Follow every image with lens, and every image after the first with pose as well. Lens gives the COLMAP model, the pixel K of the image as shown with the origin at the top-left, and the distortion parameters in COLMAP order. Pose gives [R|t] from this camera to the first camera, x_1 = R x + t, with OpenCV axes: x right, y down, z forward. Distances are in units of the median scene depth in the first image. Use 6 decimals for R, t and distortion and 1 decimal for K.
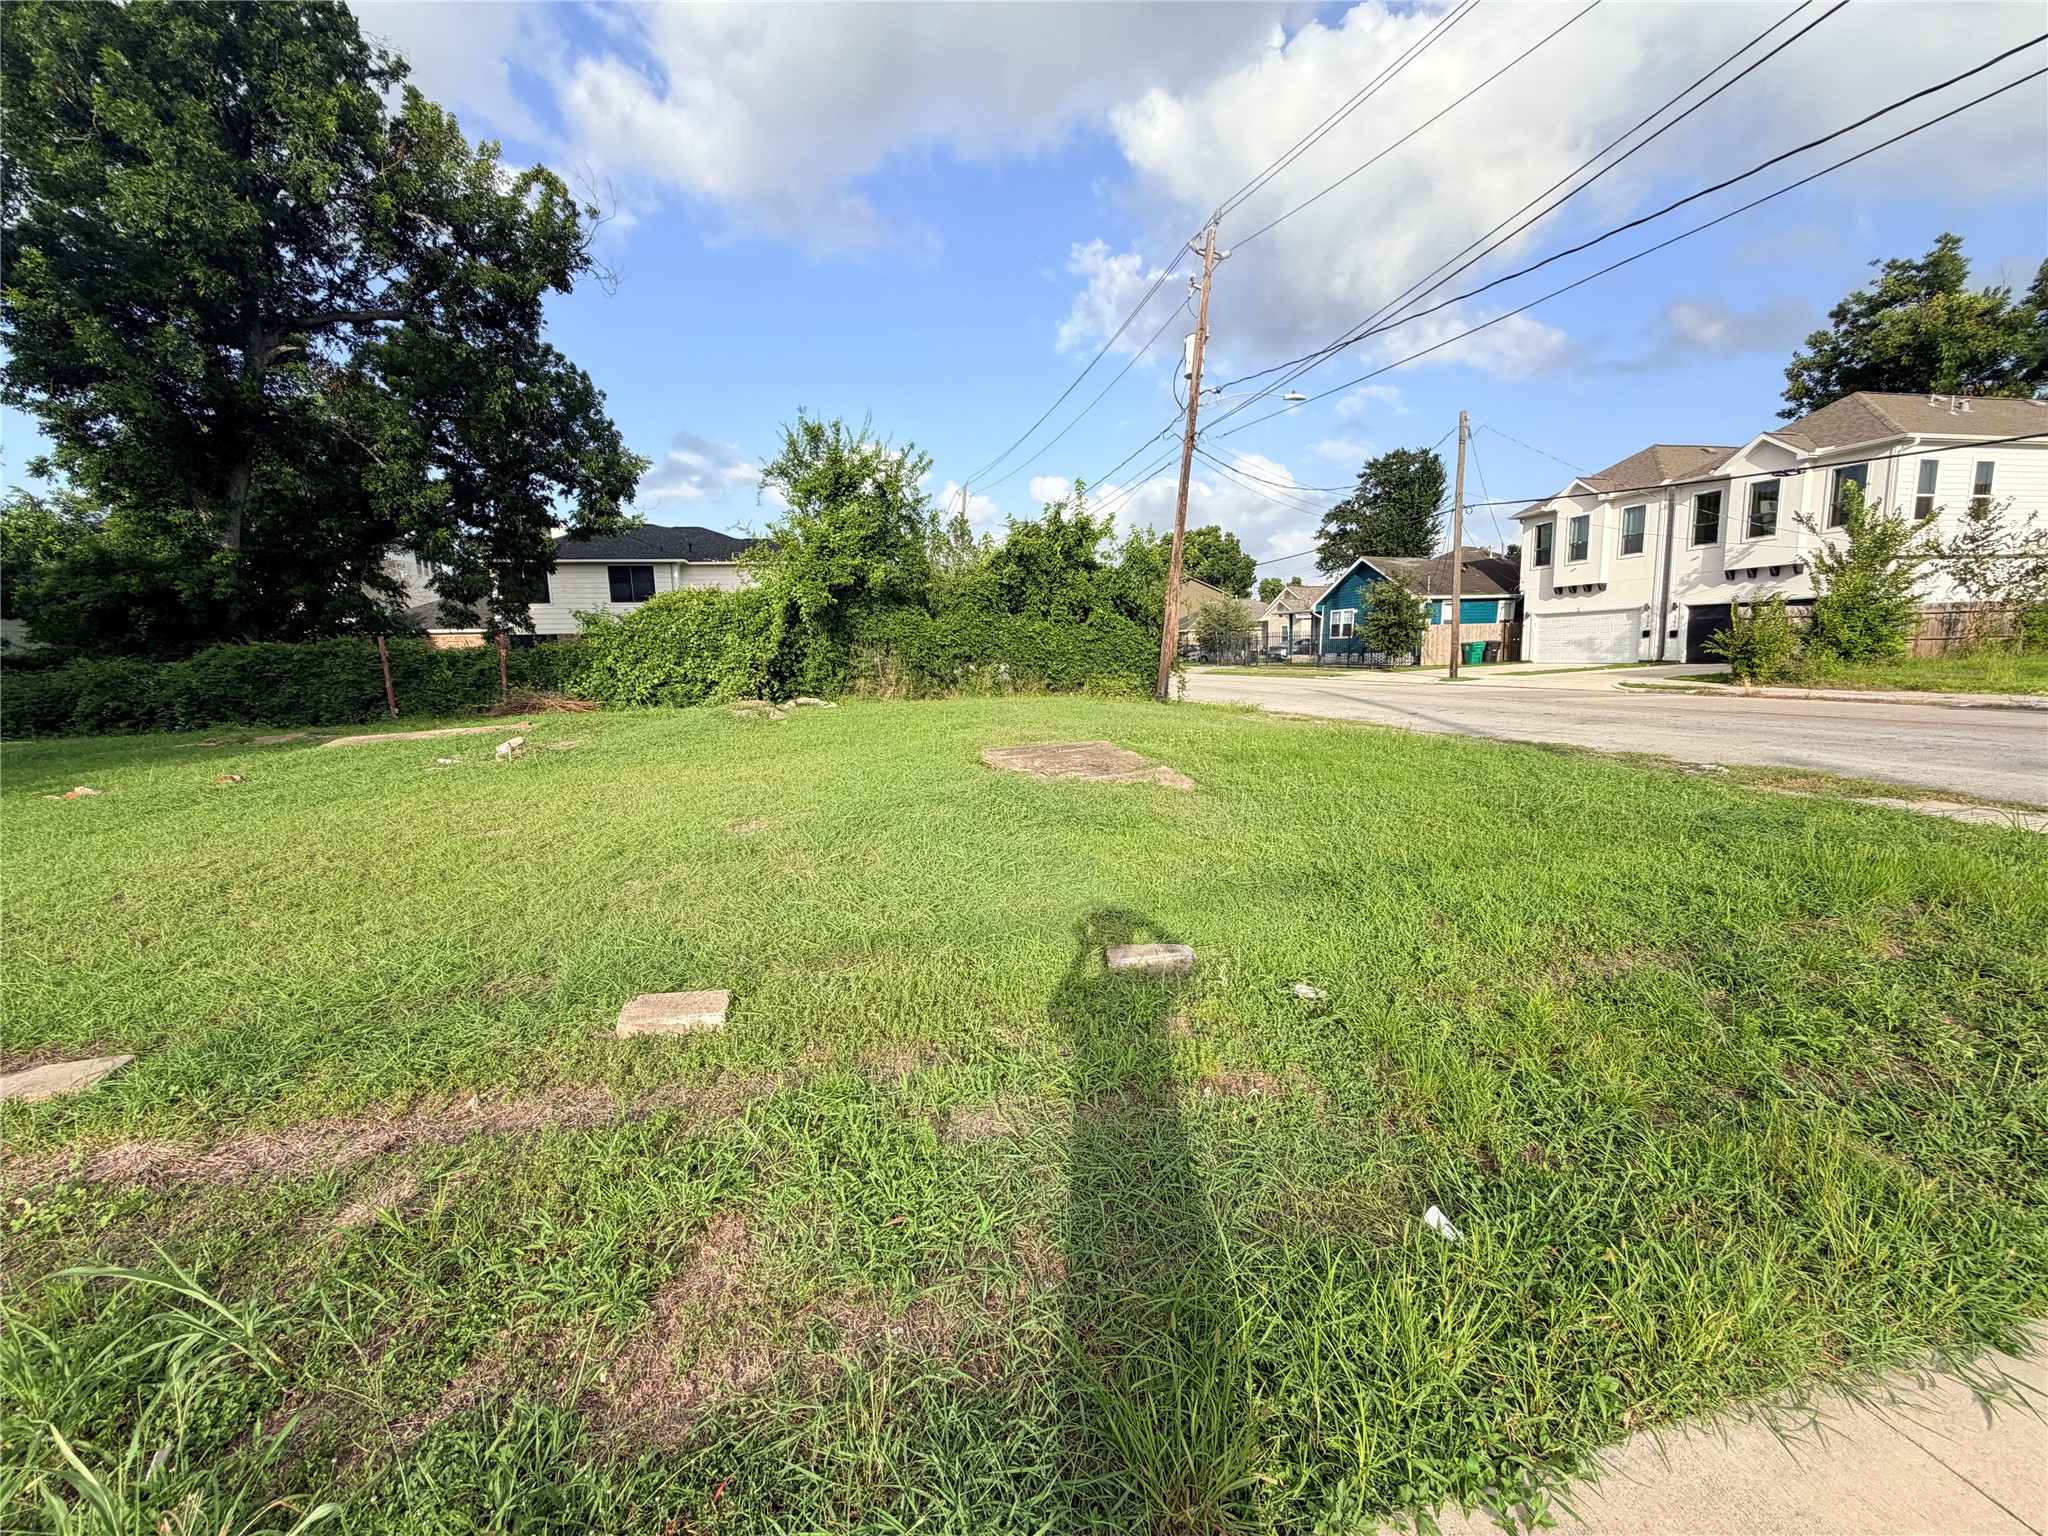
lens RADIAL K [[809.8, 0, 1024.0], [0, 809.8, 768.0], [0, 0, 1]] dist [0.003719, 0.000604]
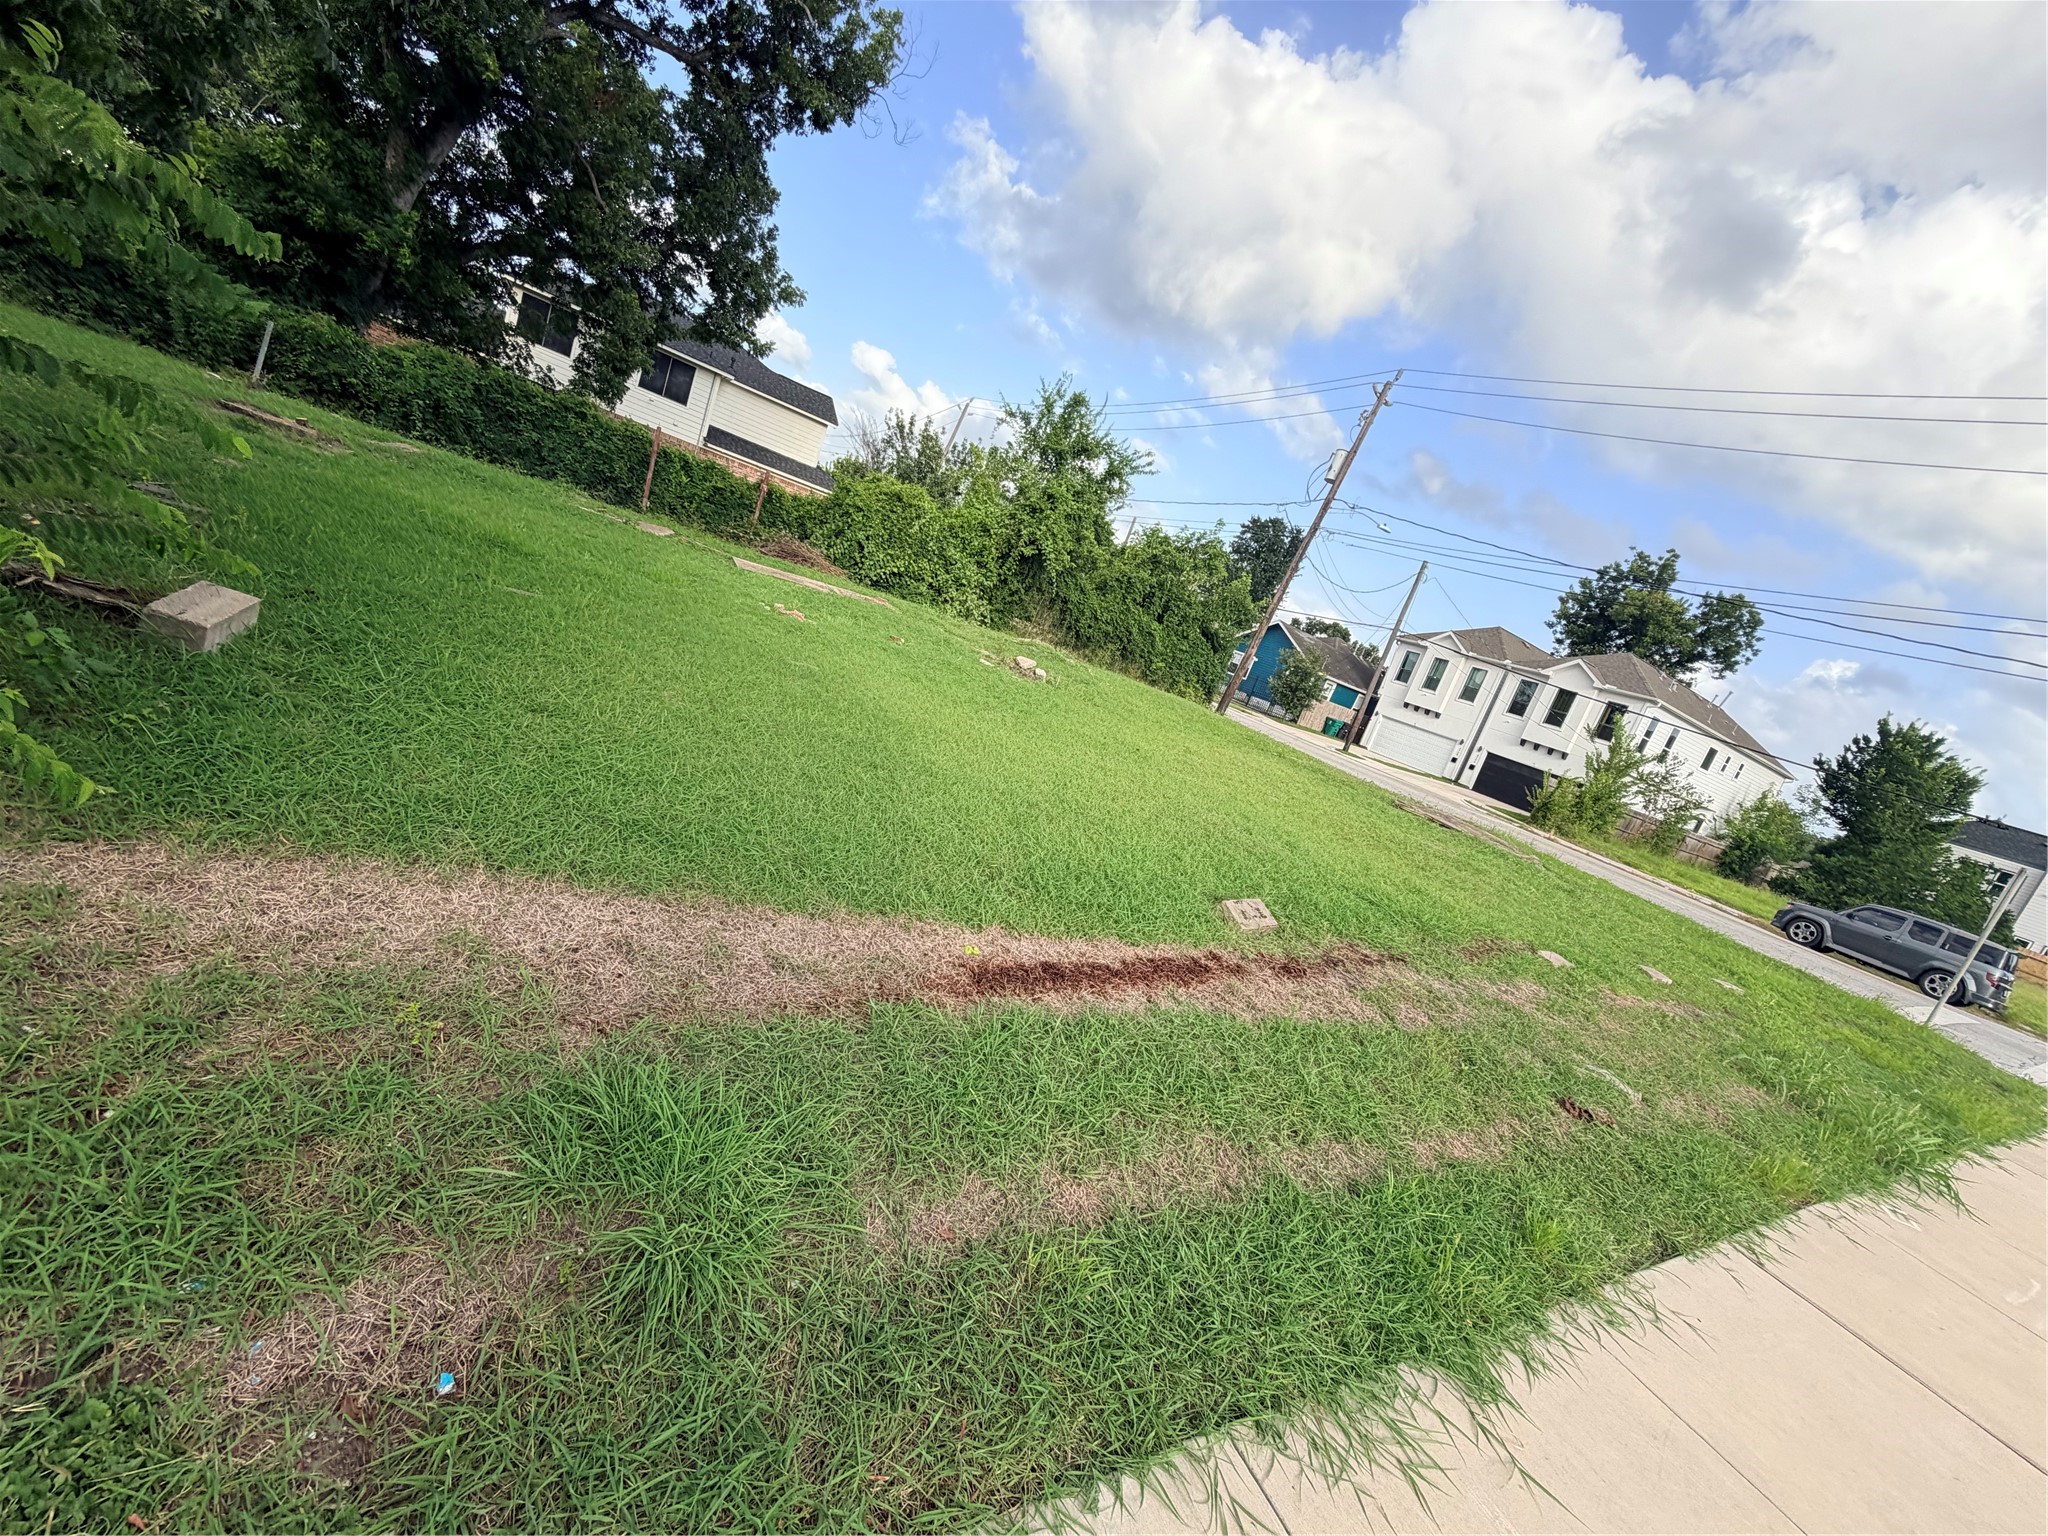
lens RADIAL K [[810.9, 0, 1020.3], [0, 810.9, 775.1], [0, 0, 1]] dist [0.007163, -0.000622]
pose [[0.892118, 0.283912, 0.351453, -0.515568], [-0.322385, 0.945013, 0.054929, 0.027839], [-0.316532, -0.162306, 0.934593, -0.075583]]
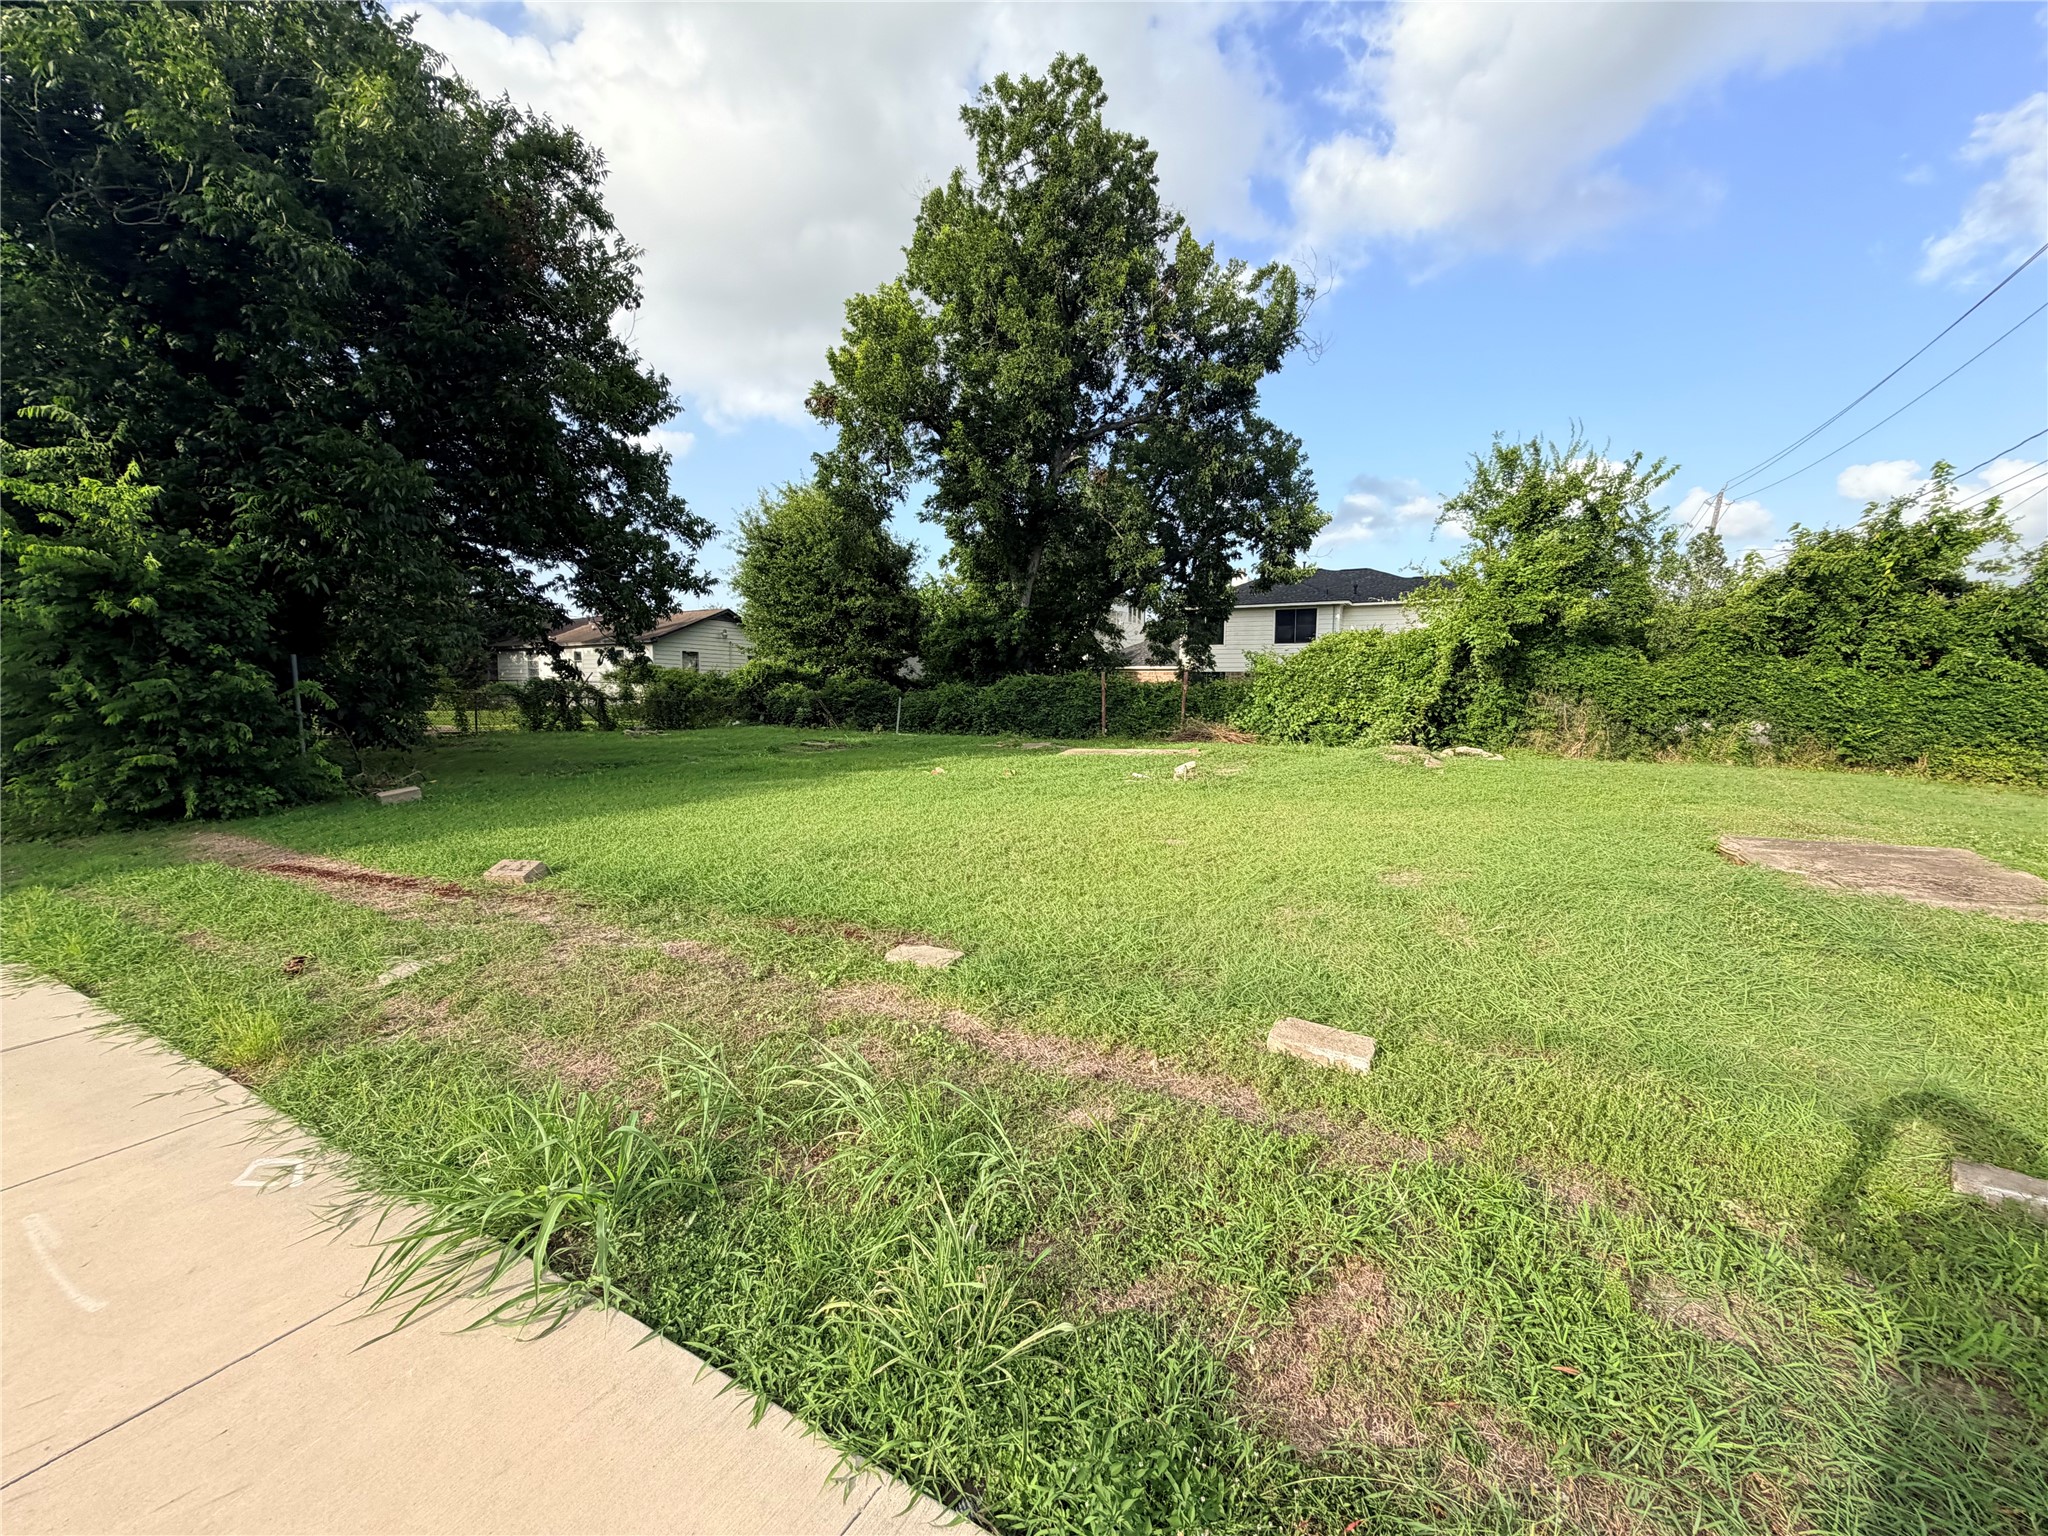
lens RADIAL K [[810.9, 0, 1020.3], [0, 810.9, 775.1], [0, 0, 1]] dist [0.007163, -0.000622]
pose [[0.731764, 0.104414, -0.673512, -0.014050], [-0.128938, 0.991559, 0.013631, -0.002049], [0.669250, 0.076867, 0.739051, -0.018960]]
